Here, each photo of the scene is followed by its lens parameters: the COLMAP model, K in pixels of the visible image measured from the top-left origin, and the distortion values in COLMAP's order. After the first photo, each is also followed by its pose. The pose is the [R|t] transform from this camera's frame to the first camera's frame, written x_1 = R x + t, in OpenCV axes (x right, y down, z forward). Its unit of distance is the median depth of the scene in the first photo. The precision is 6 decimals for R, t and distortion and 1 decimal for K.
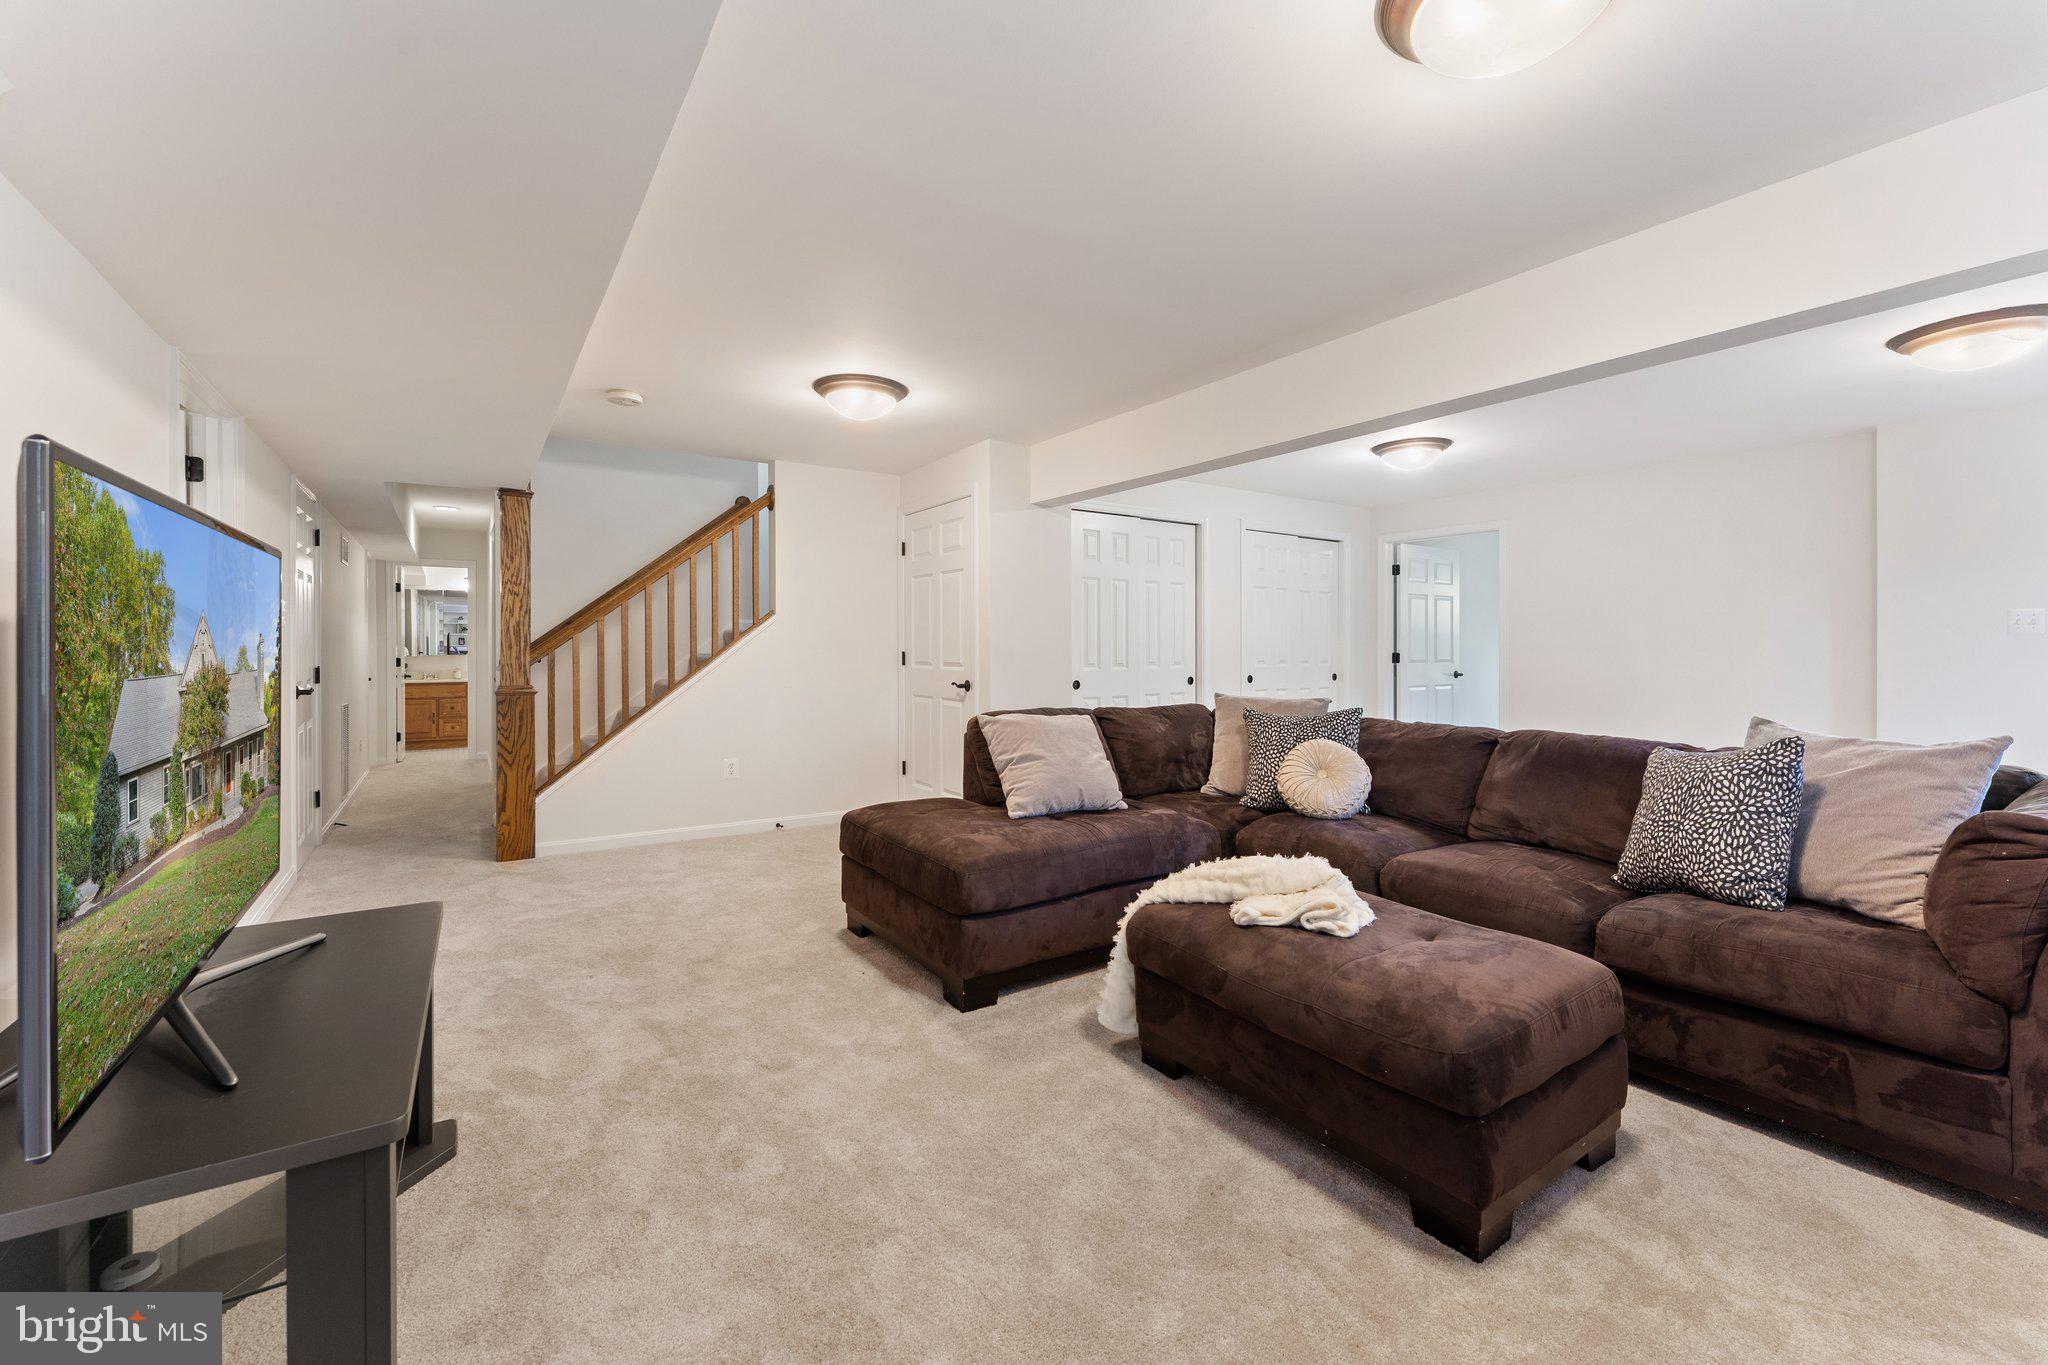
lens RADIAL K [[834.9, 0, 1028.9], [0, 834.9, 660.6], [0, 0, 1]] dist [0.000792, 0.000095]
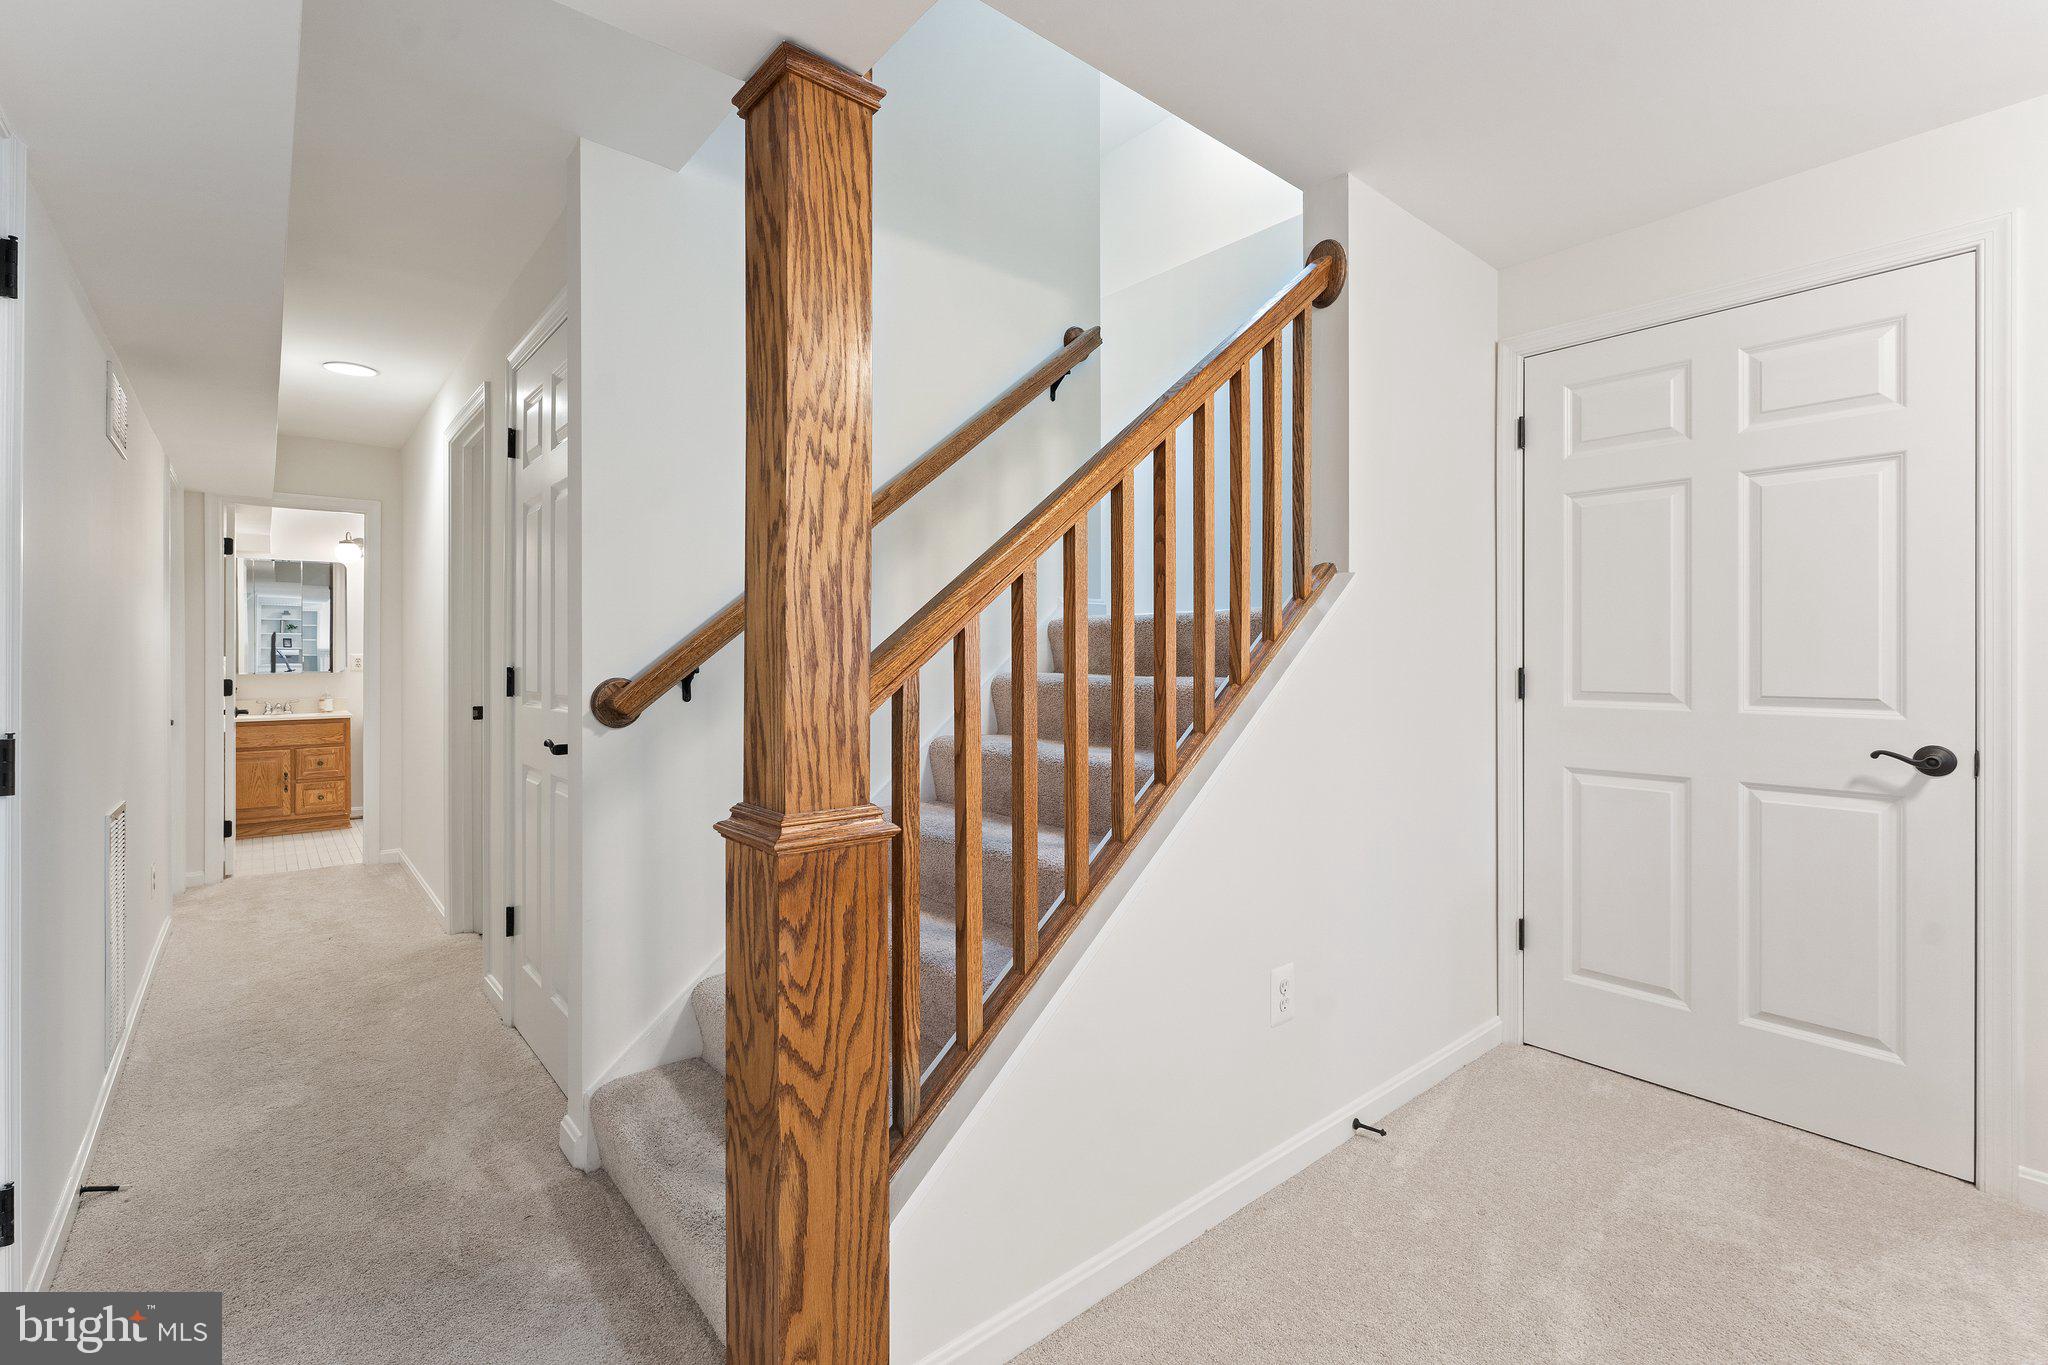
lens RADIAL K [[896.1, 0, 1022.0], [0, 896.1, 662.1], [0, 0, 1]] dist [-0.002140, -0.000370]
pose [[0.994588, -0.001742, 0.103886, -0.312212], [0.002747, 0.999951, -0.009526, -0.007205], [-0.103865, 0.009760, 0.994544, 0.382193]]
